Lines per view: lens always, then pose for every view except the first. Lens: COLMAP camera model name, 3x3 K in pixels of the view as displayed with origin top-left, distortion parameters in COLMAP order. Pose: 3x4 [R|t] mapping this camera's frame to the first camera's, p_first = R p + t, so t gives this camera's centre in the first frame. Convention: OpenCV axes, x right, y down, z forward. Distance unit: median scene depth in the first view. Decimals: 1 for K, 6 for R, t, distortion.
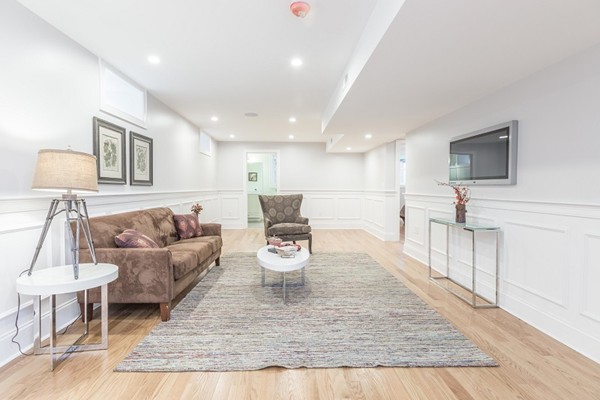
lens RADIAL K [[290.2, 0, 299.0], [0, 290.2, 197.1], [0, 0, 1]] dist [-0.008474, 0.000672]
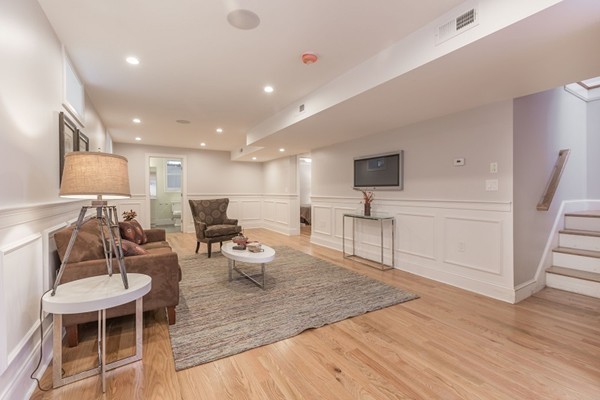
lens RADIAL K [[264.1, 0, 301.0], [0, 264.1, 195.4], [0, 0, 1]] dist [-0.003461, -0.000335]
pose [[0.881648, -0.009373, 0.471814, -0.439905], [0.018959, 0.999699, -0.015567, -0.000476], [-0.471526, 0.022670, 0.881561, -0.033696]]
